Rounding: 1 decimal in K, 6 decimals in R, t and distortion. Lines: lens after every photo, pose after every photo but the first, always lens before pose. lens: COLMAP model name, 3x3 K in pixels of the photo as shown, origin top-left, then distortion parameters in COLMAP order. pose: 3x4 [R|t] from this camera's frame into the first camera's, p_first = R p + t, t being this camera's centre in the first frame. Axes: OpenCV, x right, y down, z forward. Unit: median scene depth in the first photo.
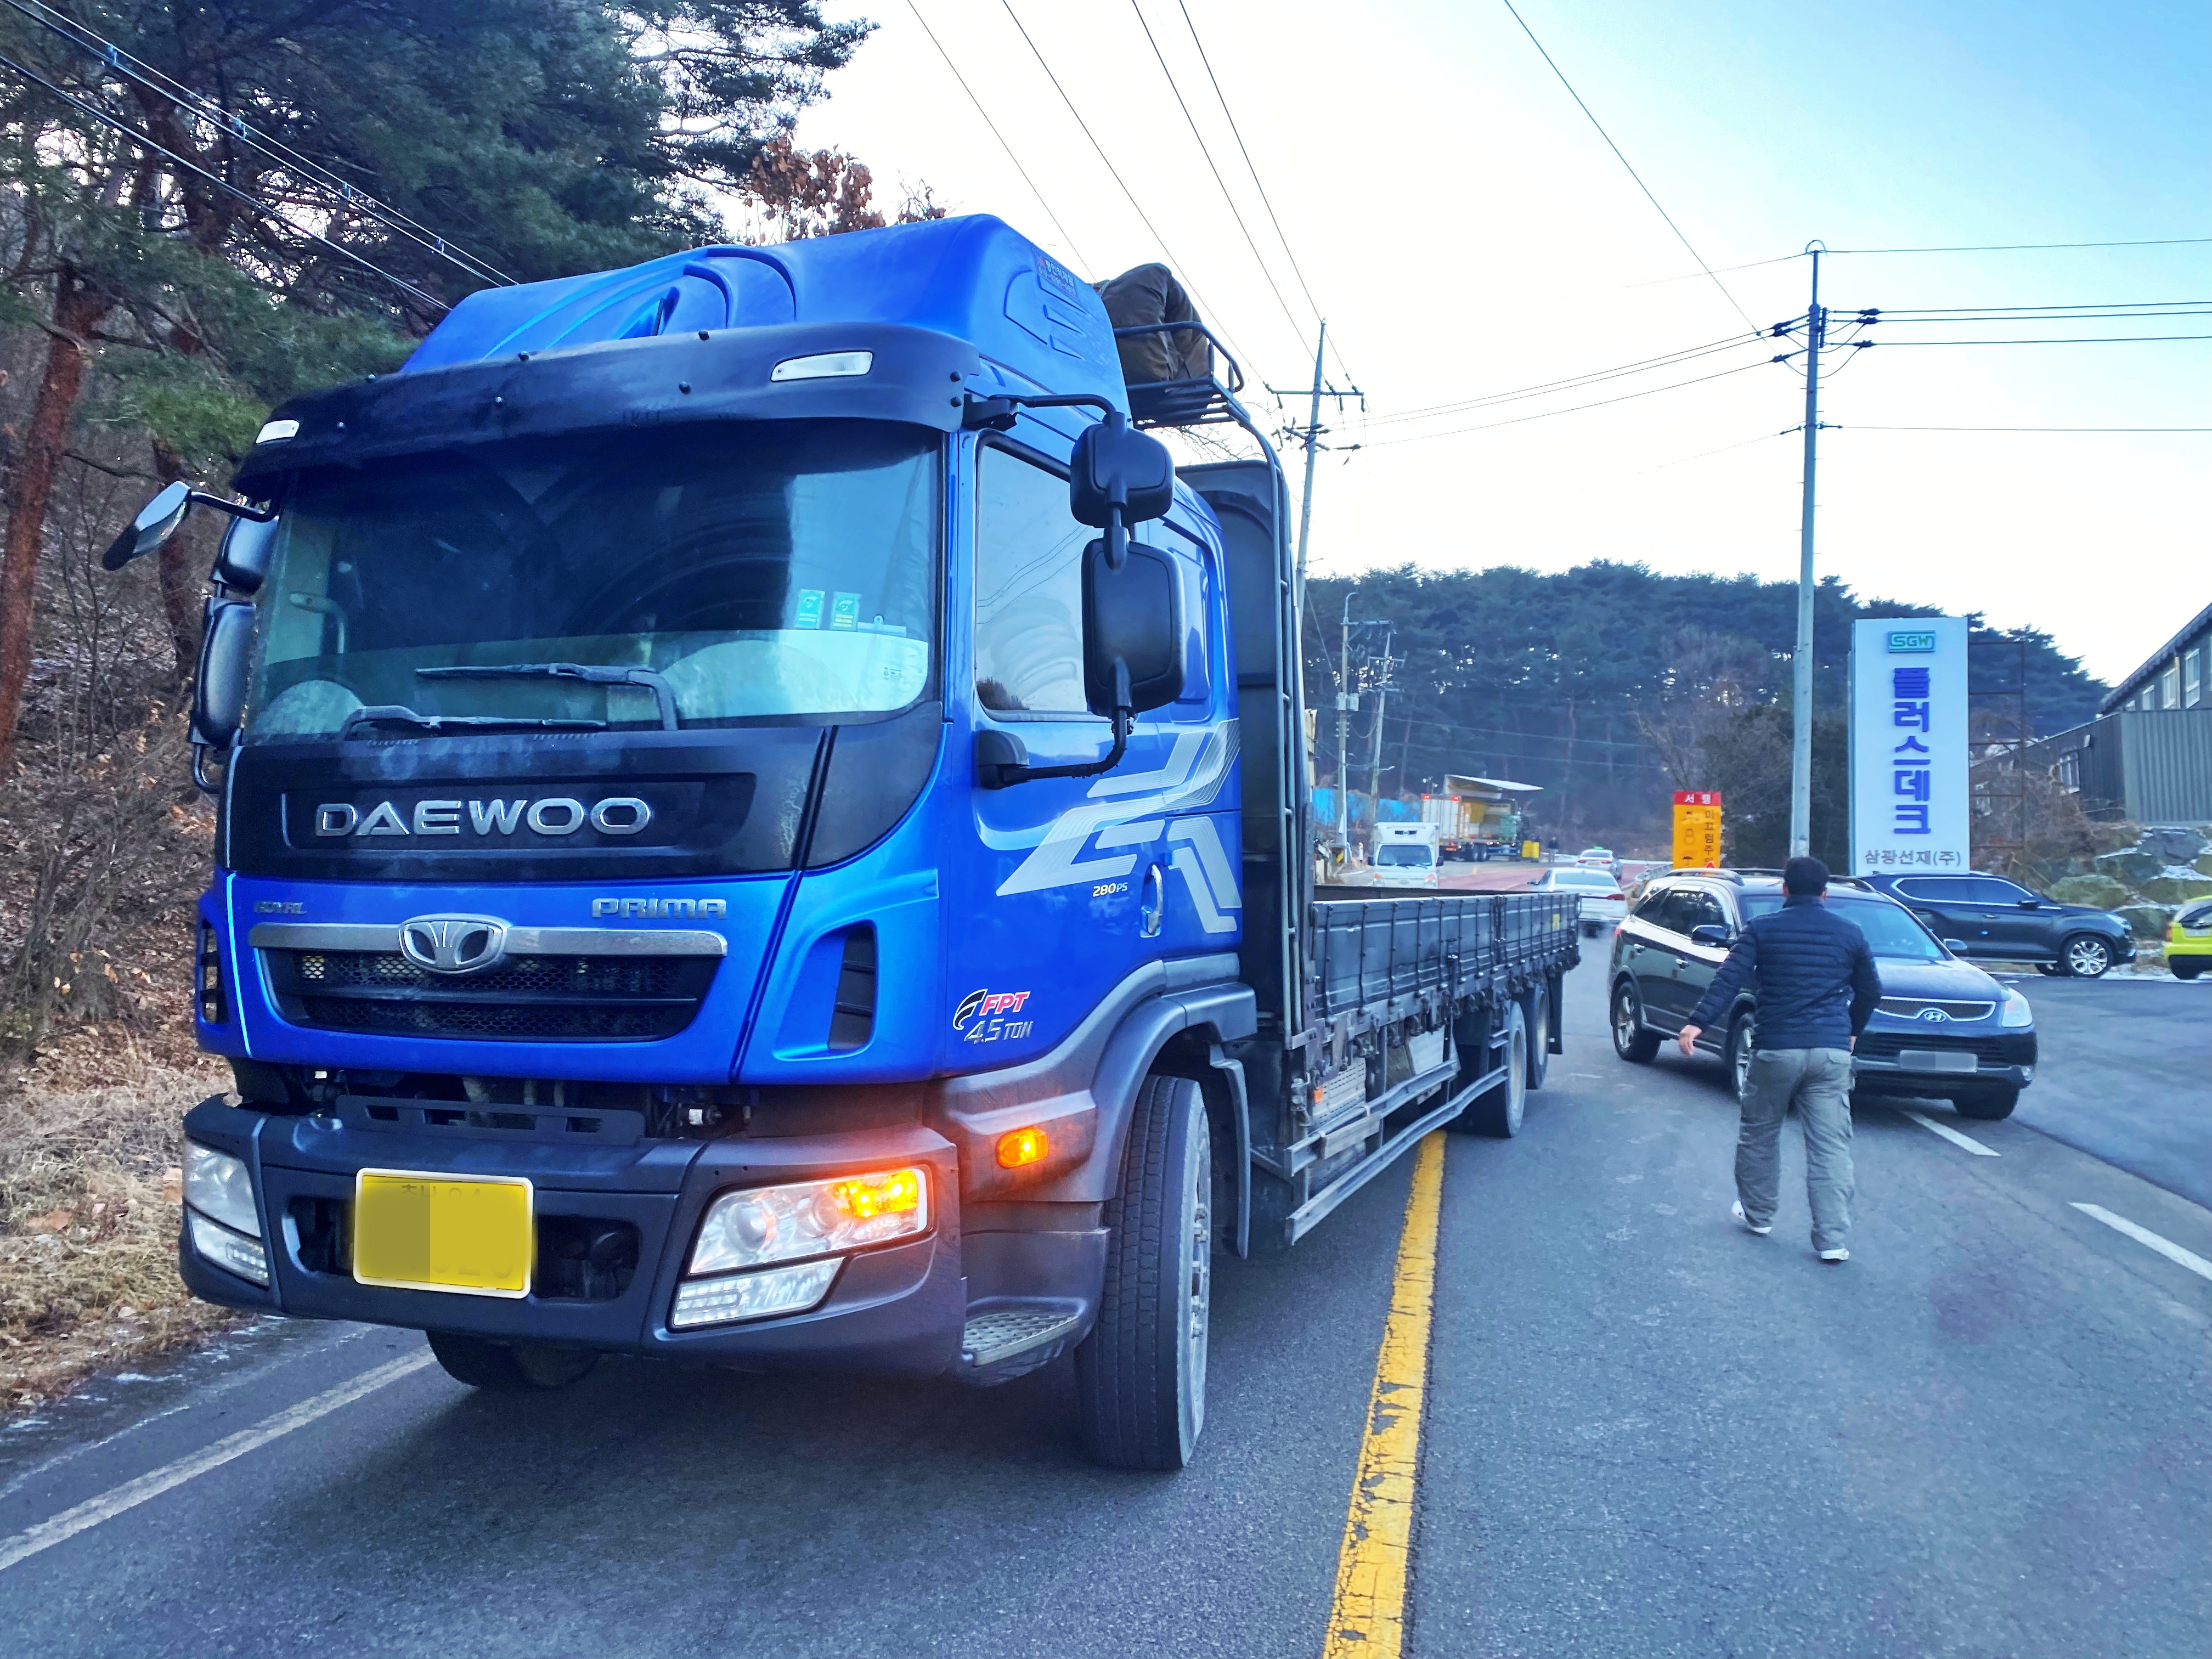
lens RADIAL K [[1658.4, 0, 1111.8], [0, 1658.4, 812.8], [0, 0, 1]] dist [0.074514, -0.091962]
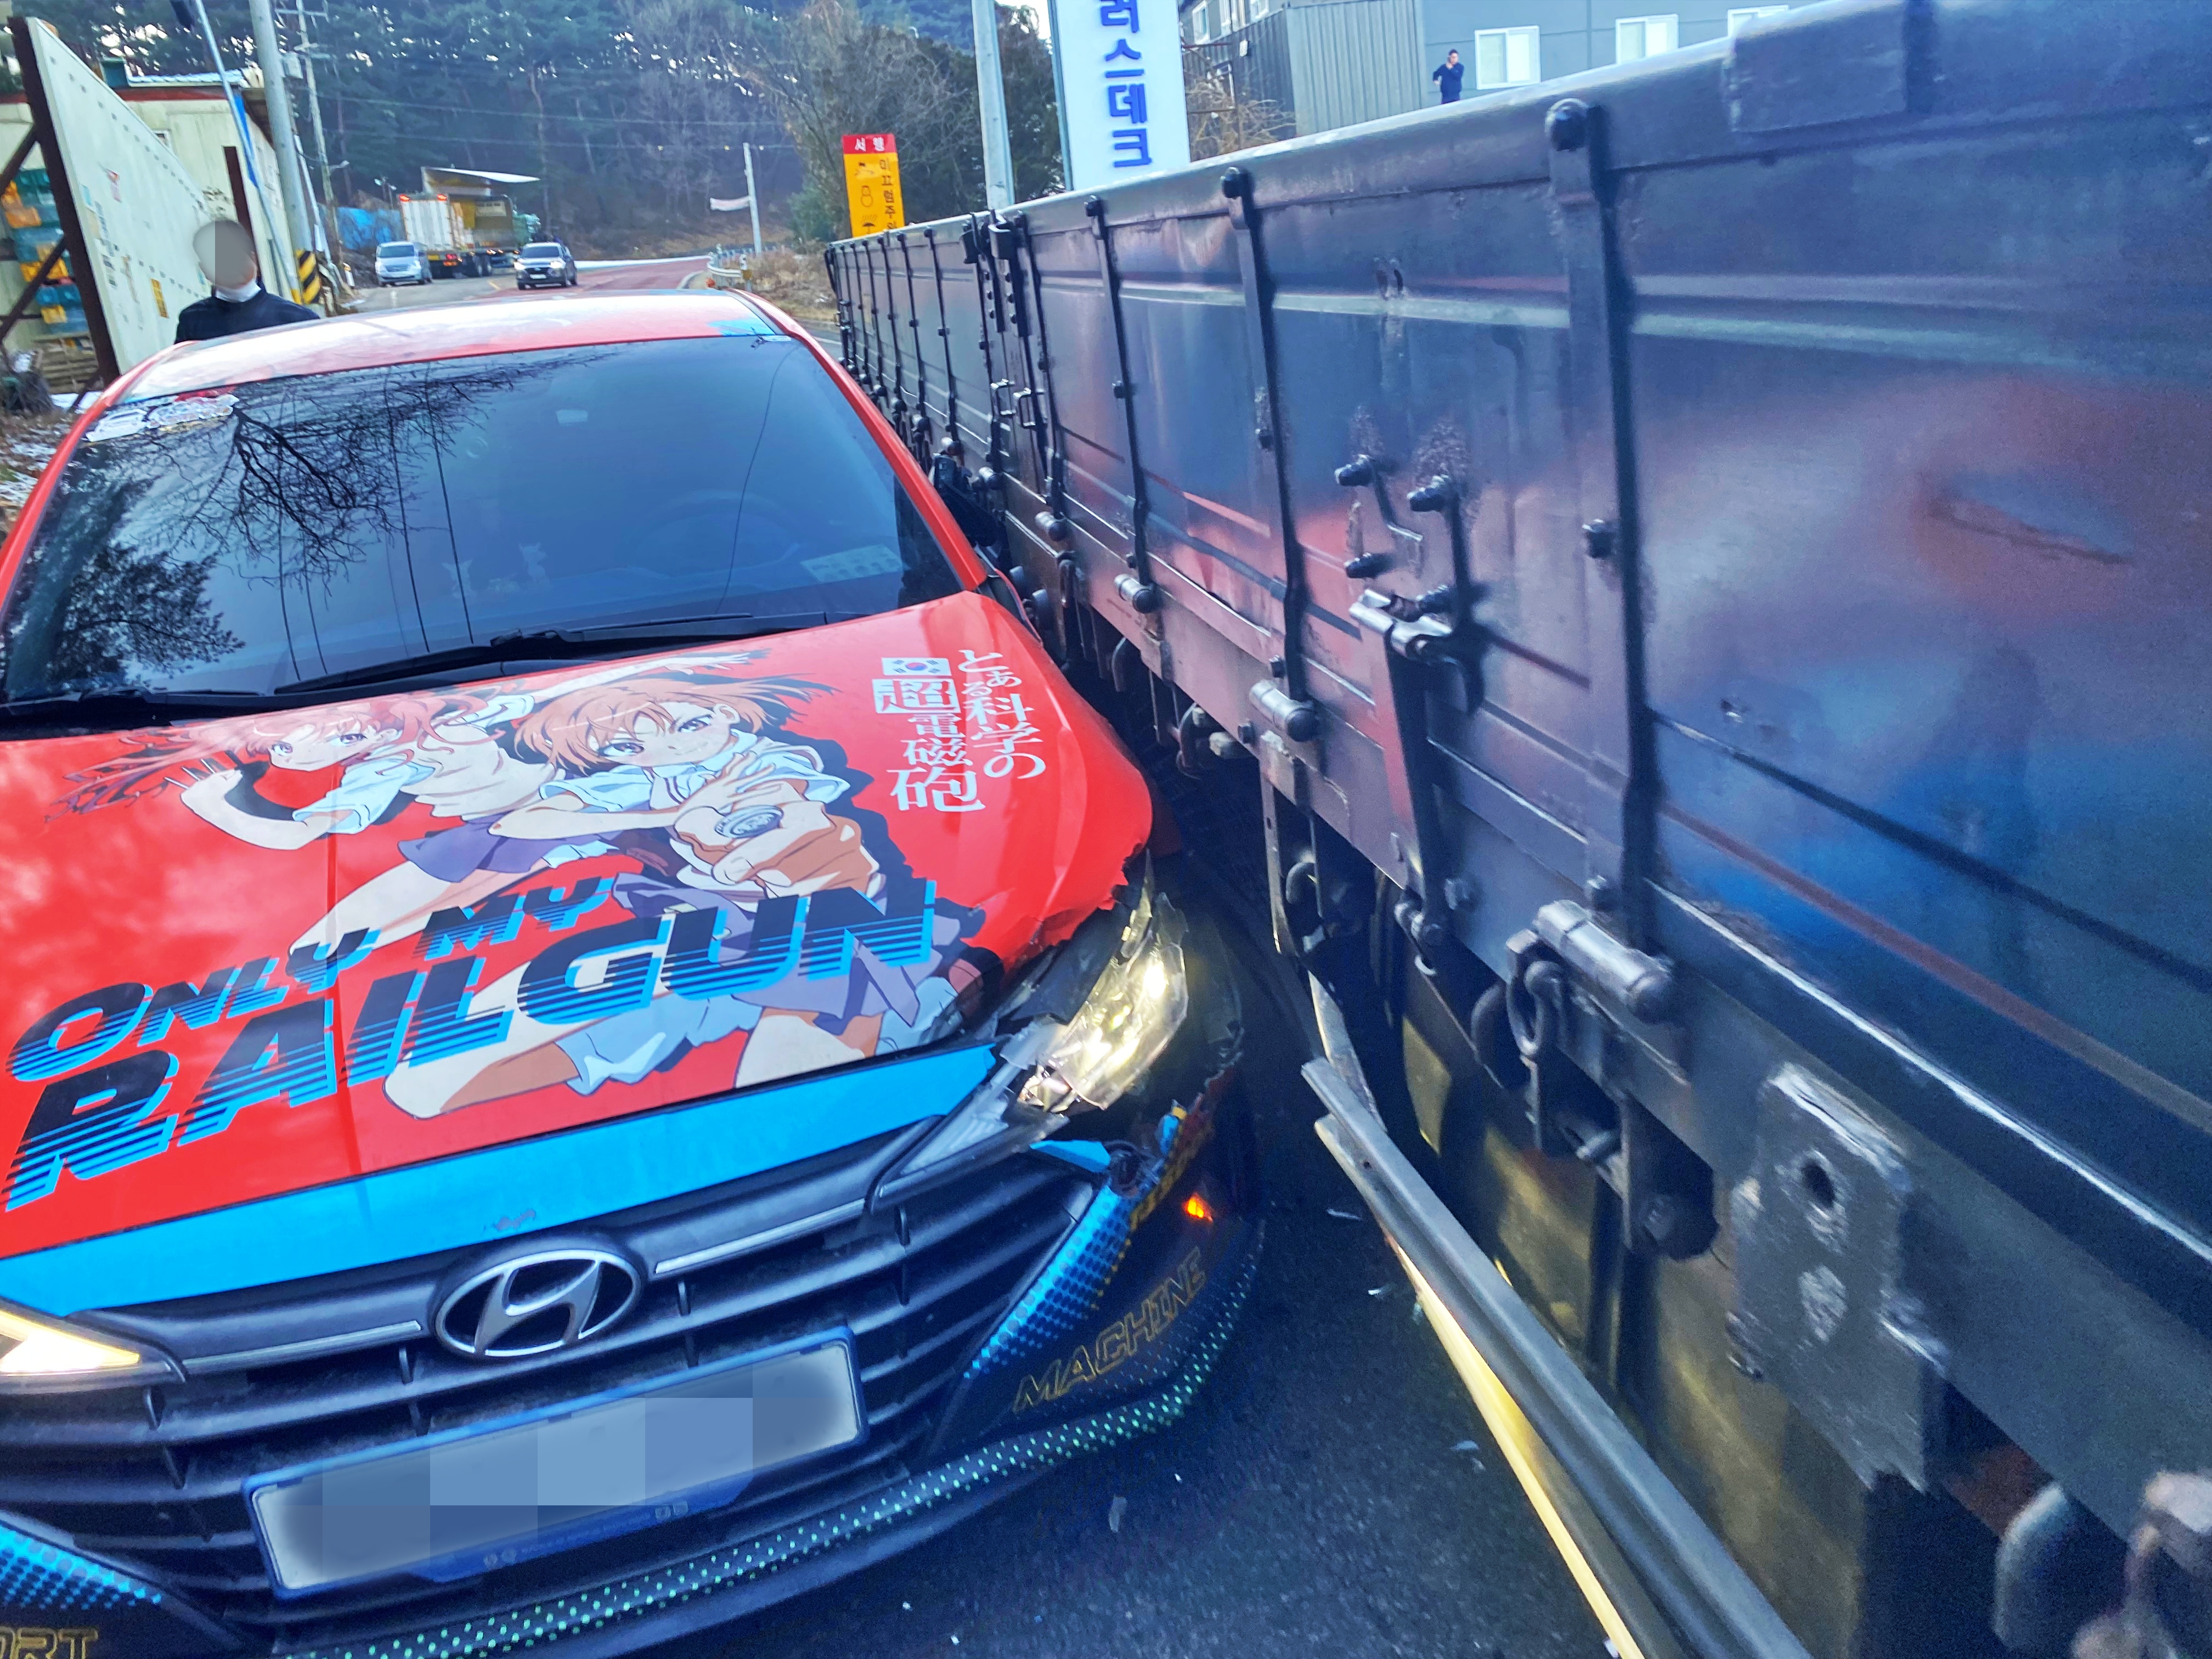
lens RADIAL K [[1663.6, 0, 1096.5], [0, 1663.6, 833.6], [0, 0, 1]] dist [0.091354, -0.080347]
pose [[0.833289, -0.268239, 0.483402, -0.047644], [0.085967, 0.926636, 0.365999, 0.011719], [-0.546113, -0.263426, 0.795215, 0.229096]]
